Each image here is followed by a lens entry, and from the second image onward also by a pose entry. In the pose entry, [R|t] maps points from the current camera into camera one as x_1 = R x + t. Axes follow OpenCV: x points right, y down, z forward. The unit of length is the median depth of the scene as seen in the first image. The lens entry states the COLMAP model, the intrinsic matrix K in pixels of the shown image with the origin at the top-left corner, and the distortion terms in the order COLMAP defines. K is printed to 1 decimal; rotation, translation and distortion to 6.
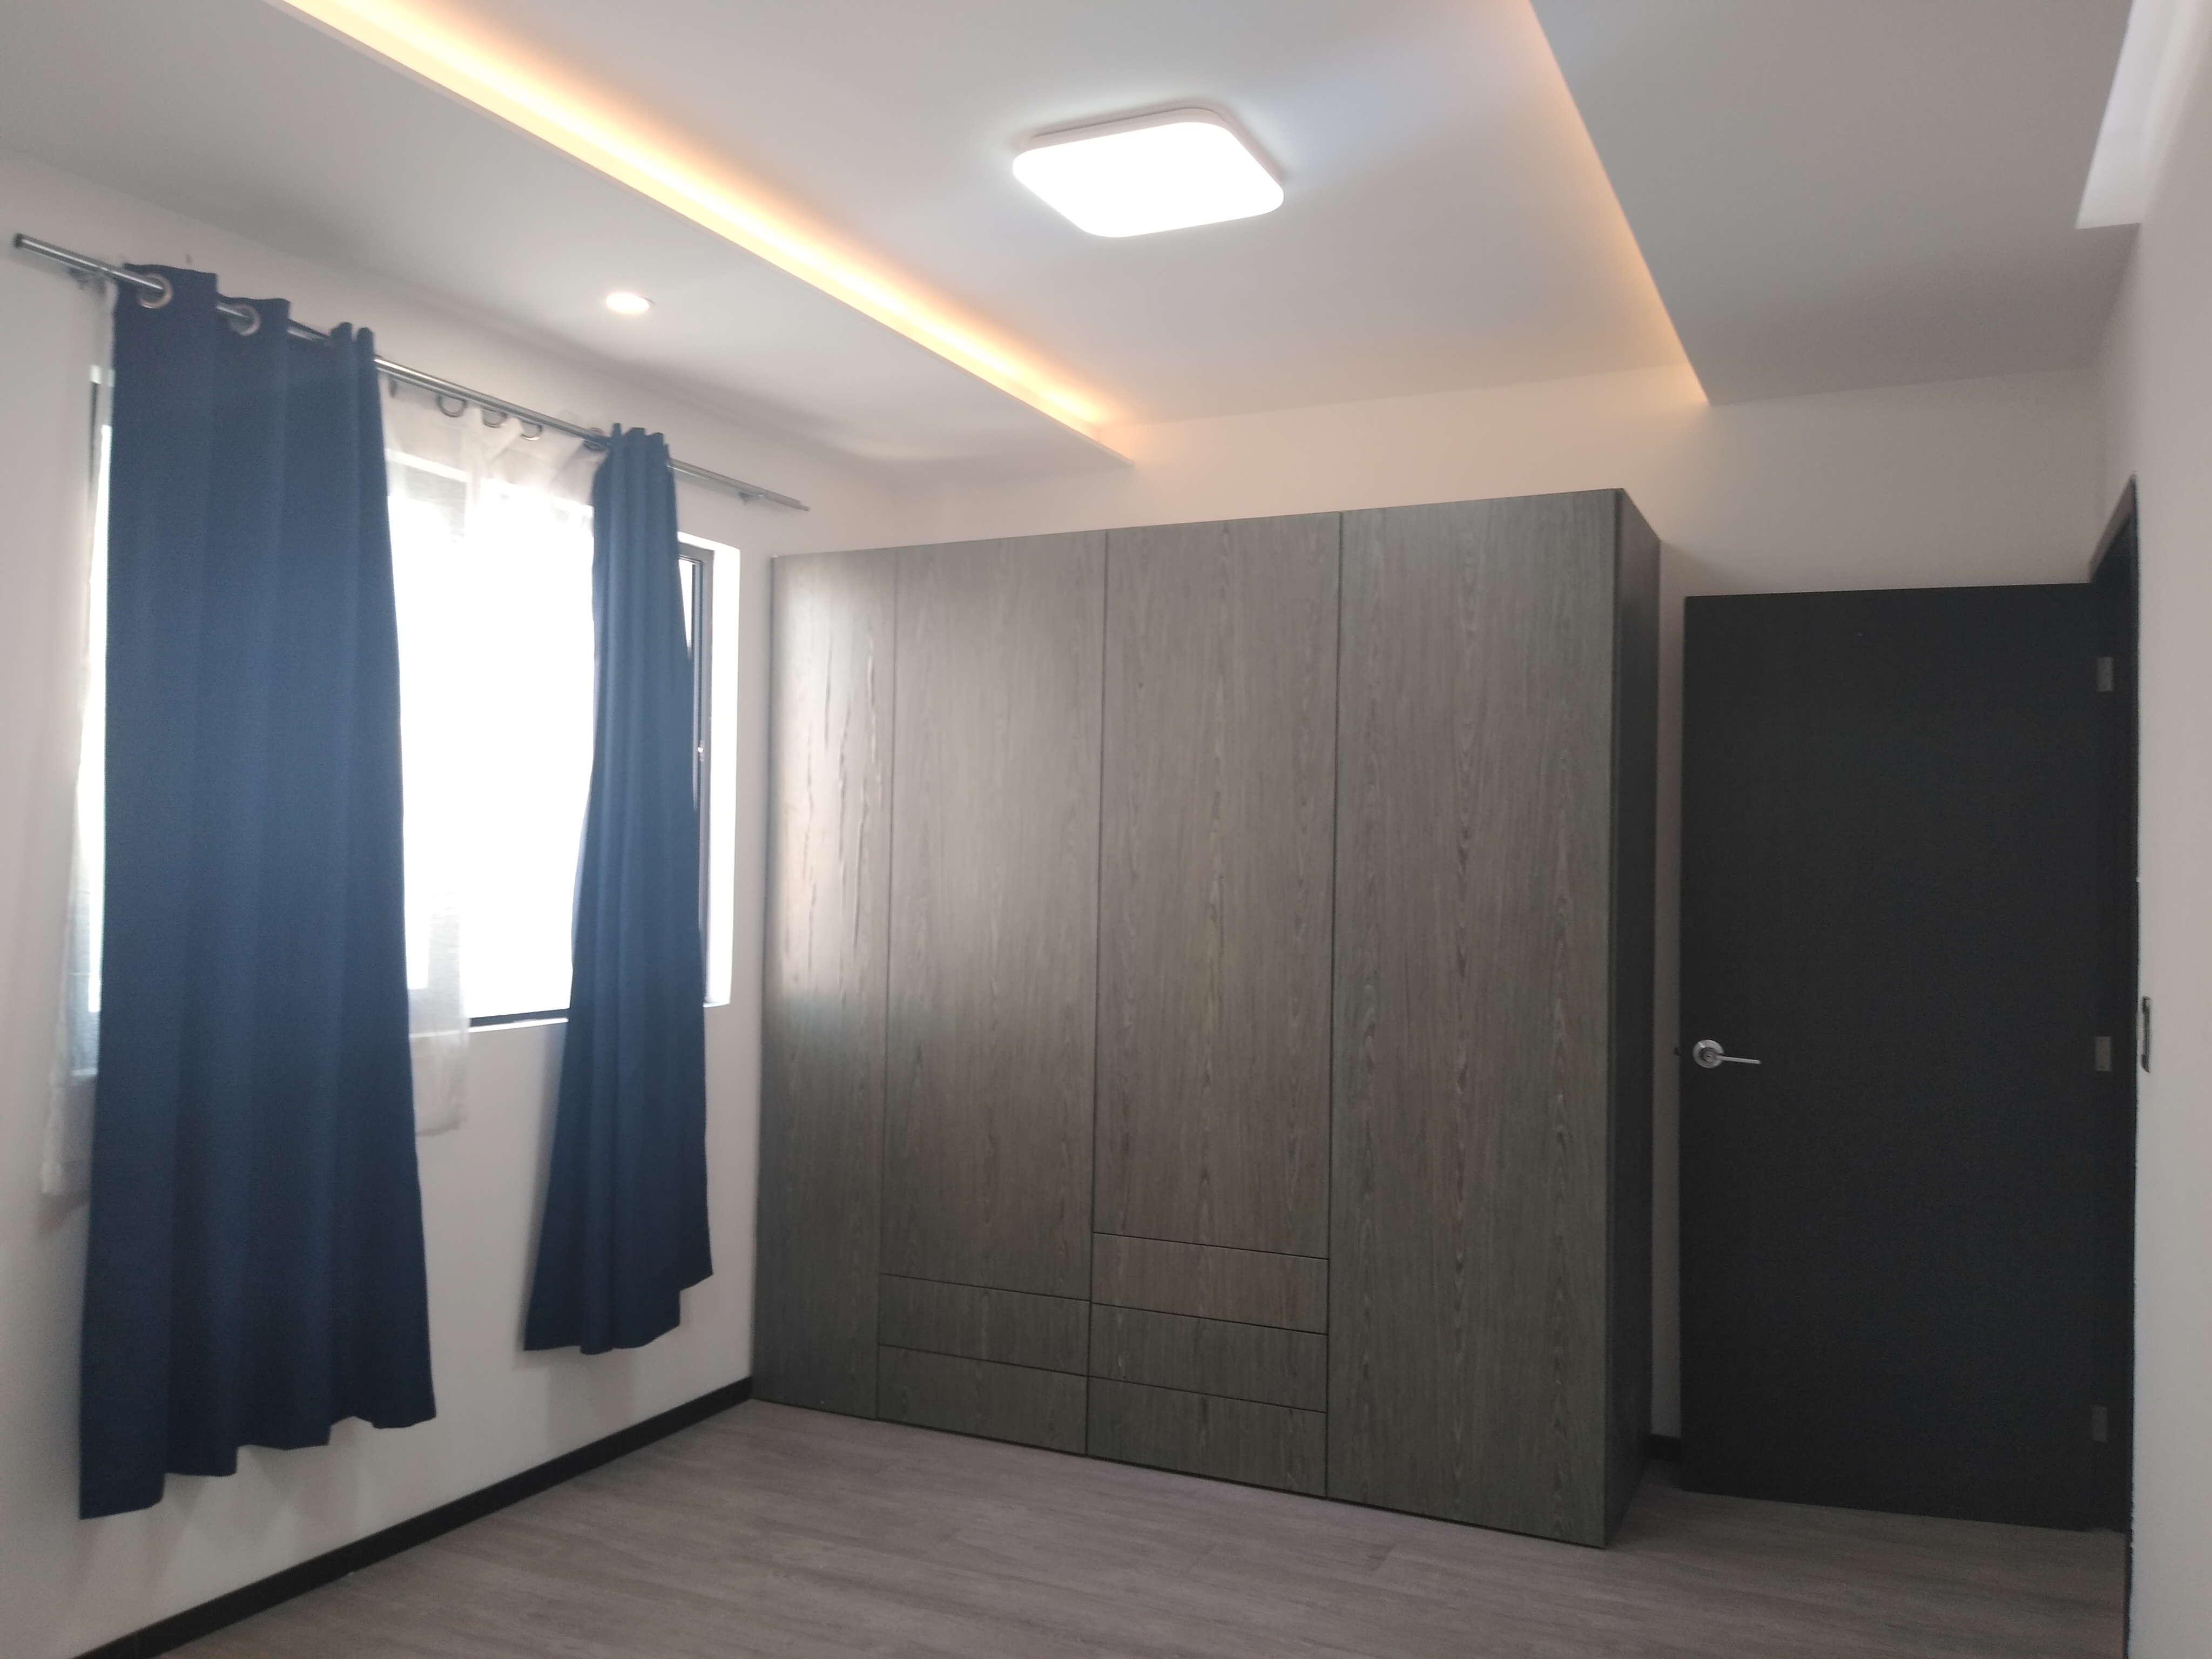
lens RADIAL K [[1754.5, 0, 1096.8], [0, 1754.5, 814.2], [0, 0, 1]] dist [0.084647, -0.094650]
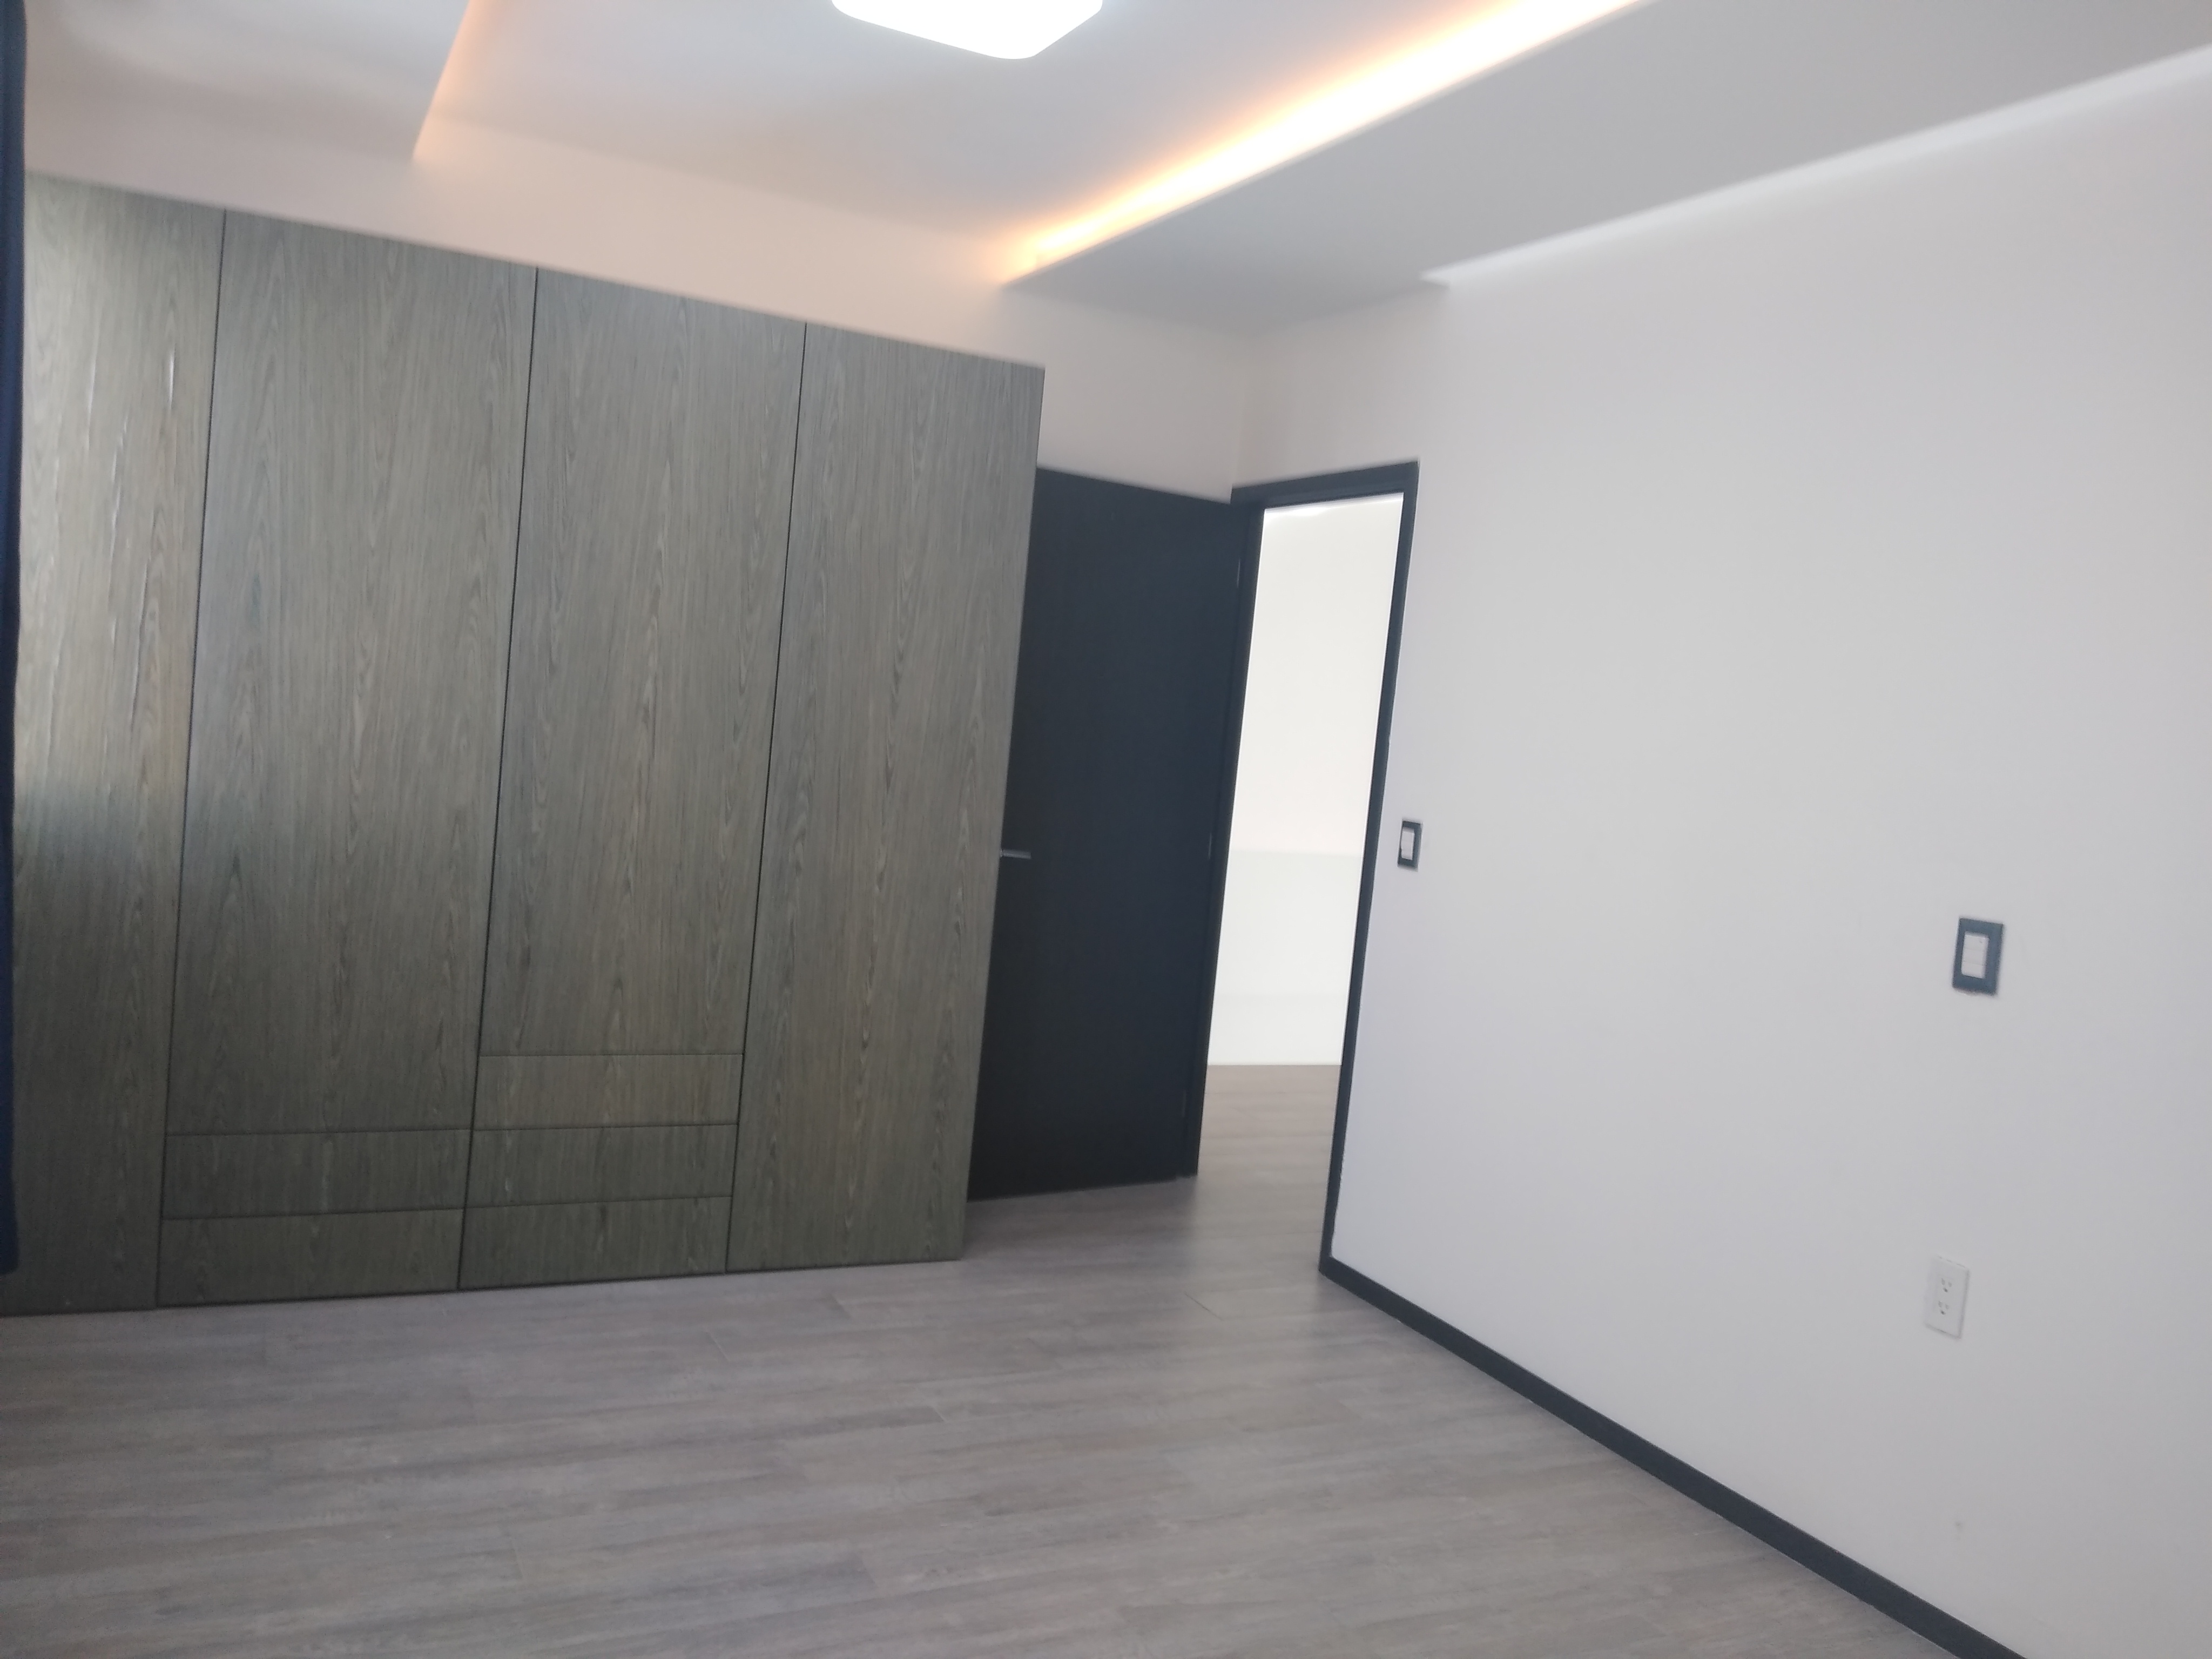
lens RADIAL K [[1754.5, 0, 1113.7], [0, 1754.5, 821.1], [0, 0, 1]] dist [0.084647, -0.094650]
pose [[0.616059, -0.004518, 0.787687, -0.551521], [-0.113571, 0.989026, 0.094497, -0.006221], [-0.779470, -0.147674, 0.608785, 0.216090]]
